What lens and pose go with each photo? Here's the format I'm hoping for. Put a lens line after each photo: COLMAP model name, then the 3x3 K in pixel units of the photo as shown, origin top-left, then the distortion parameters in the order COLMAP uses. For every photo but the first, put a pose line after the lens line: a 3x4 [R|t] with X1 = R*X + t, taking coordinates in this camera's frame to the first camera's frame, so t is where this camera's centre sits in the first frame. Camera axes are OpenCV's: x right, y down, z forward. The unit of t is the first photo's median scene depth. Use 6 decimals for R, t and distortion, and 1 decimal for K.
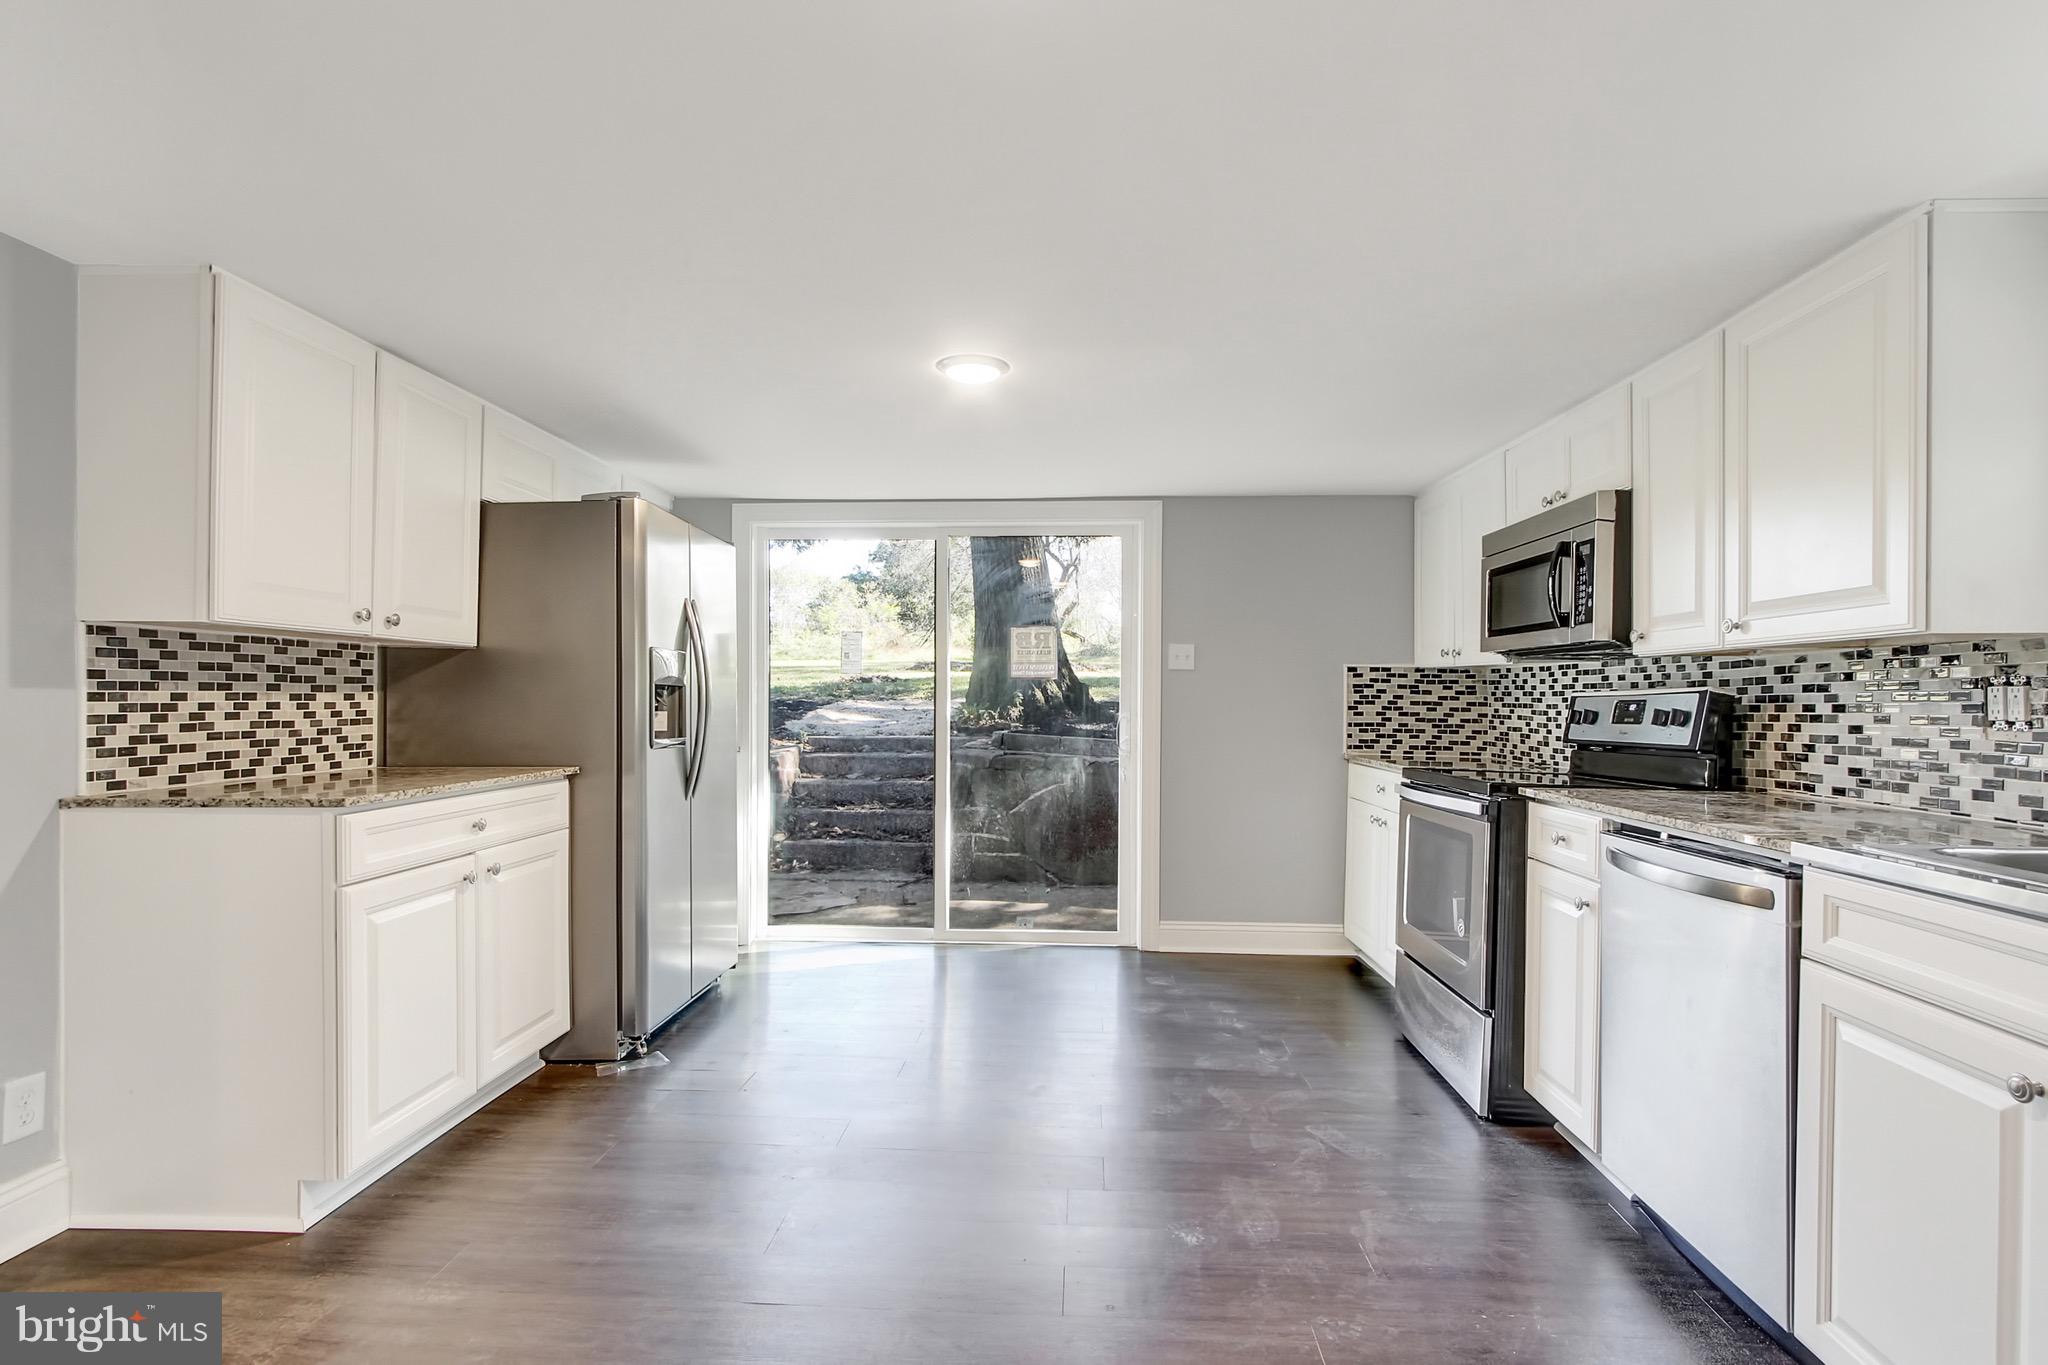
lens RADIAL K [[972.1, 0, 1064.1], [0, 972.1, 691.2], [0, 0, 1]] dist [-0.003322, 0.000476]
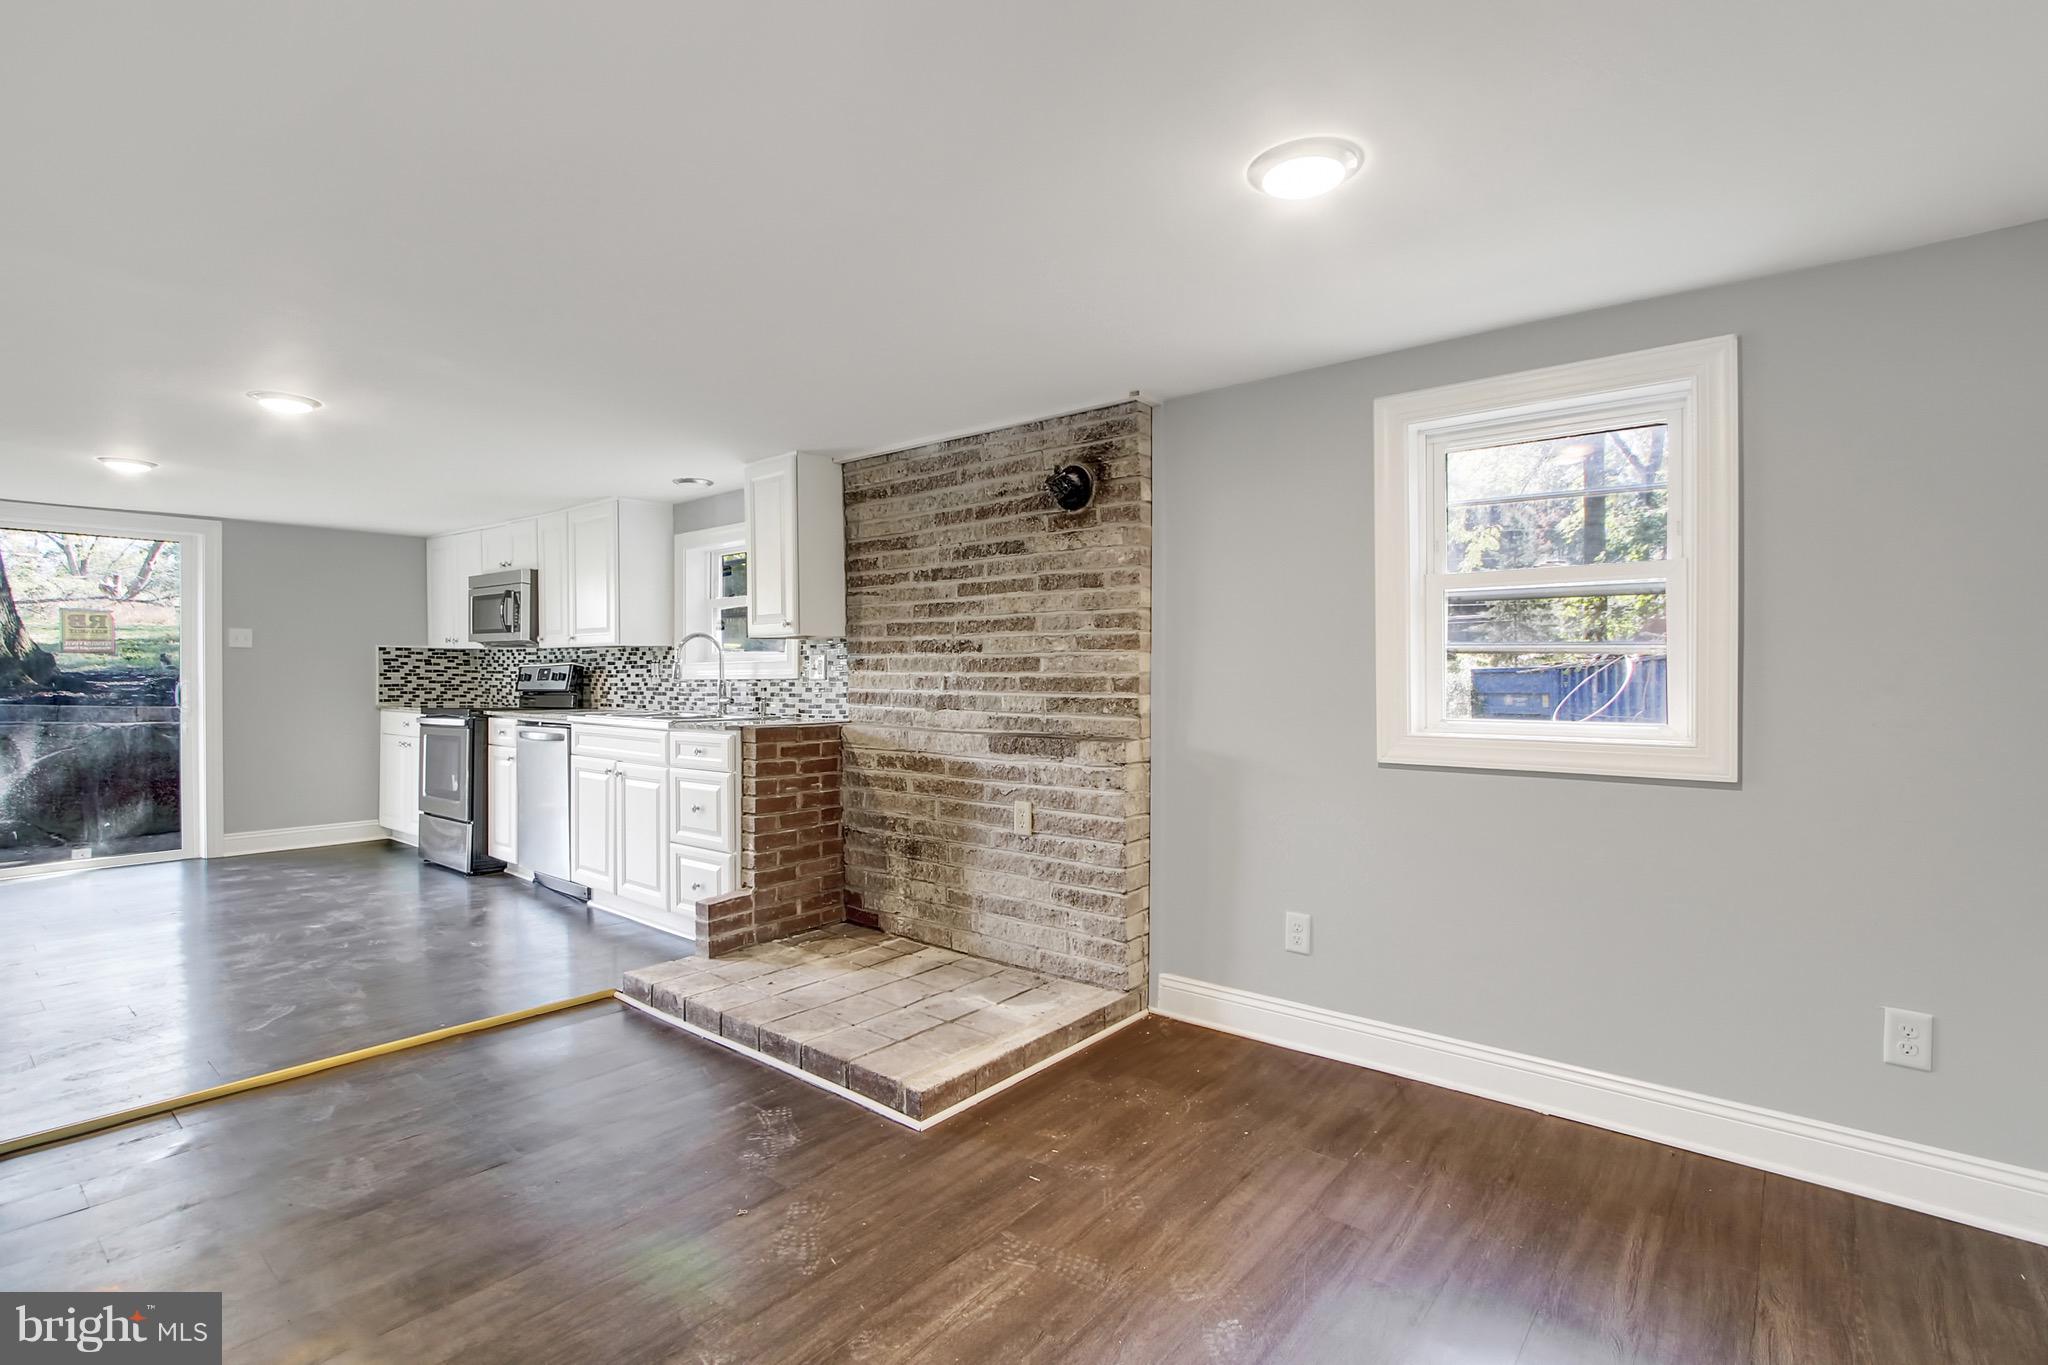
lens RADIAL K [[955.1, 0, 1021.9], [0, 955.1, 698.2], [0, 0, 1]] dist [-0.015986, 0.003306]
pose [[0.618649, -0.024329, 0.785291, -0.405240], [-0.005485, 0.999362, 0.035282, -0.005268], [-0.785649, -0.026135, 0.618121, -1.132556]]
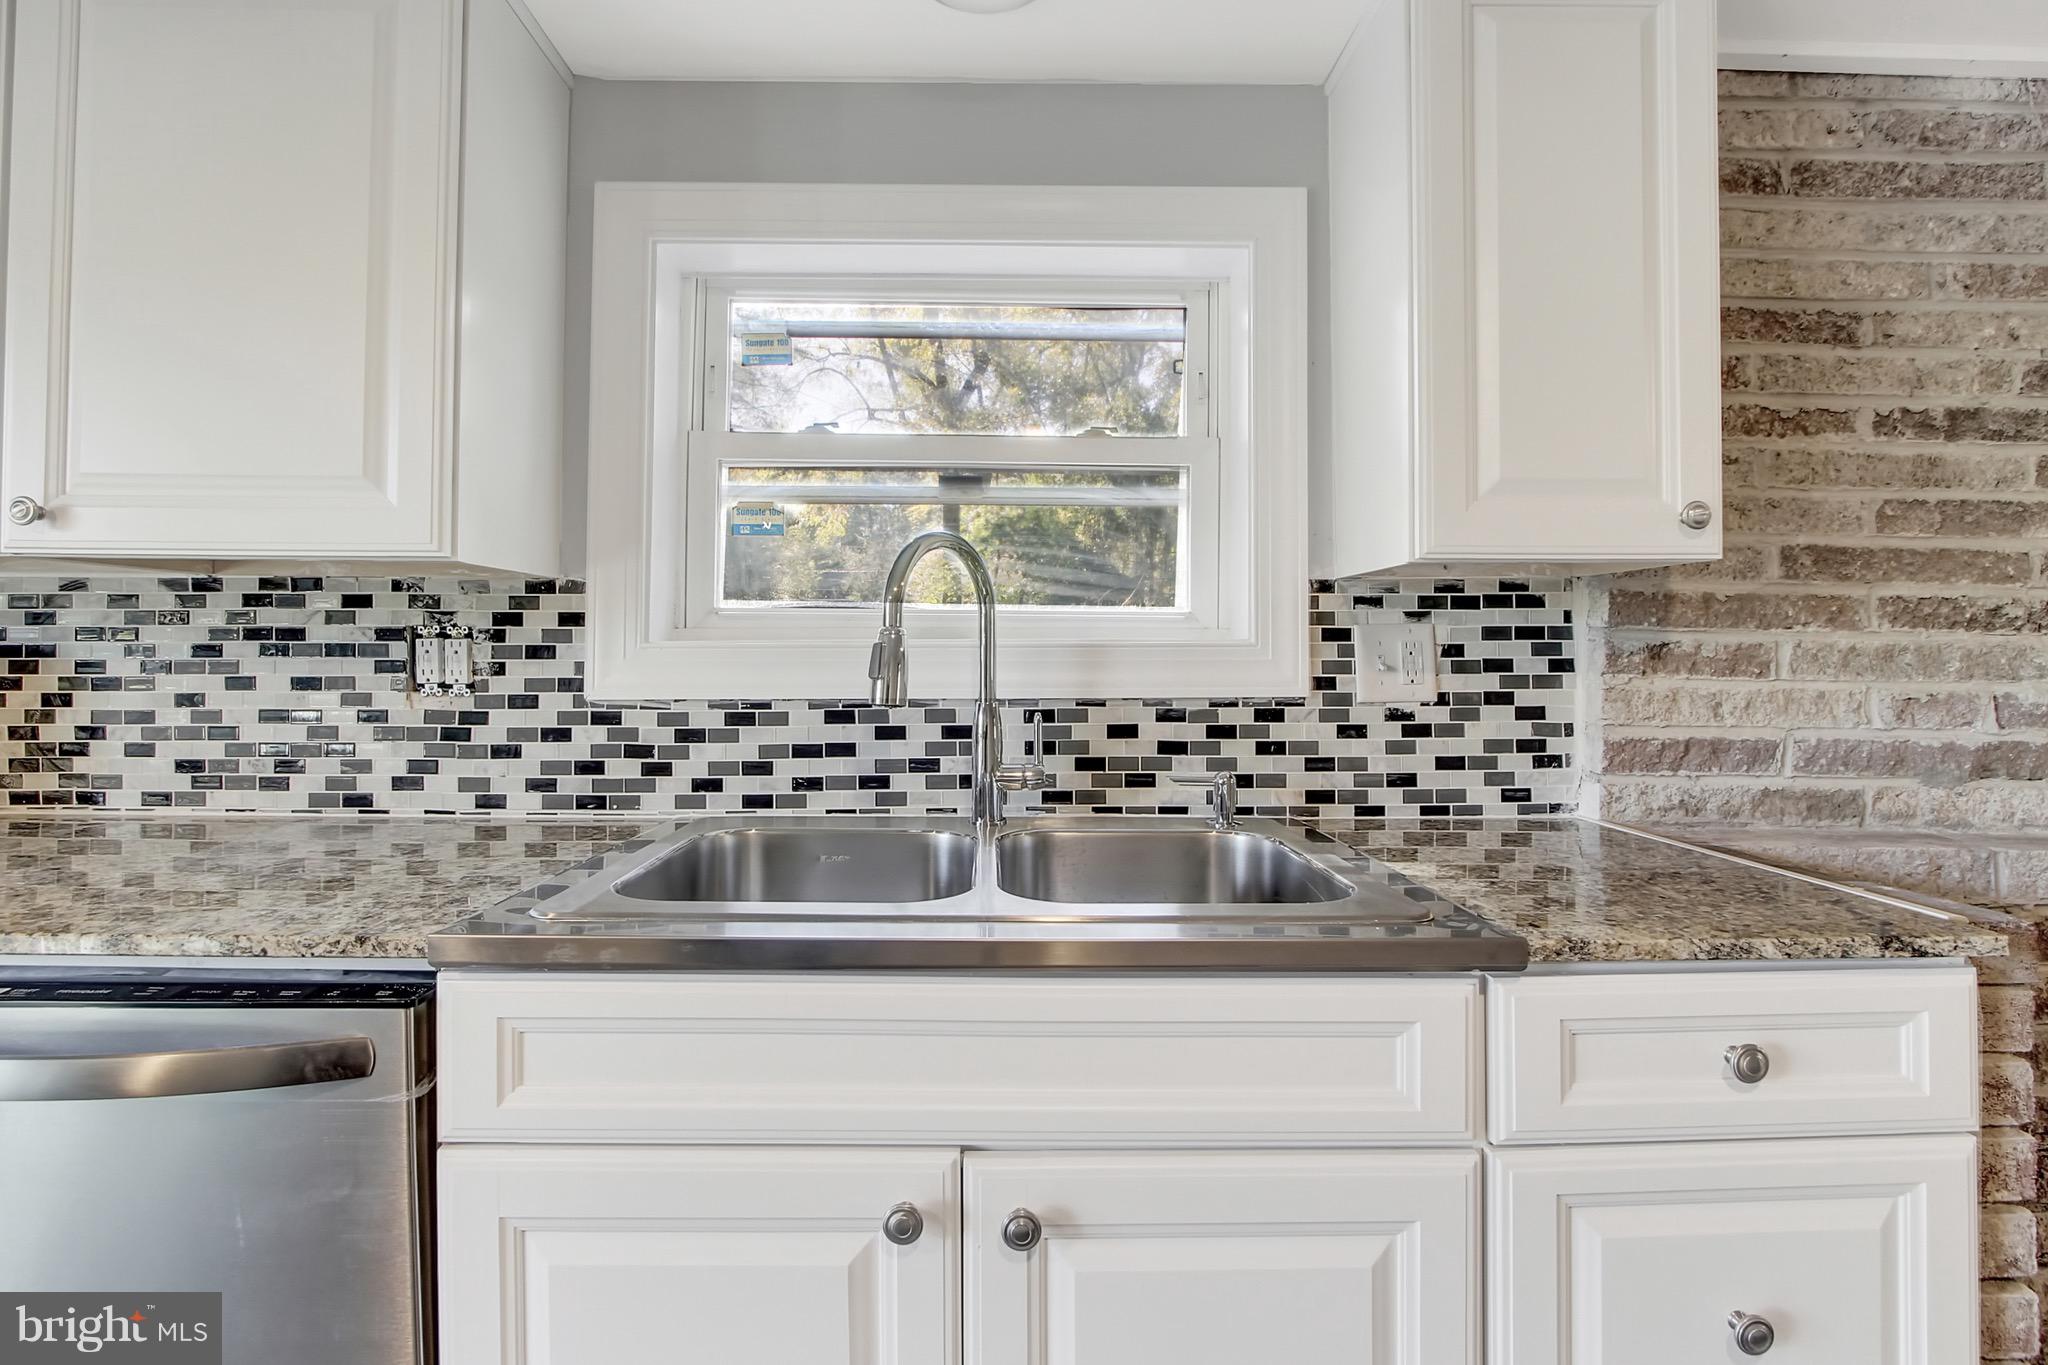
lens RADIAL K [[955.1, 0, 983.7], [0, 955.1, 662.4], [0, 0, 1]] dist [-0.015986, 0.003306]
pose [[-0.053241, -0.005738, 0.998565, 0.137818], [-0.016842, 0.999846, 0.004847, 0.002291], [-0.998440, -0.016560, -0.053330, 0.433630]]
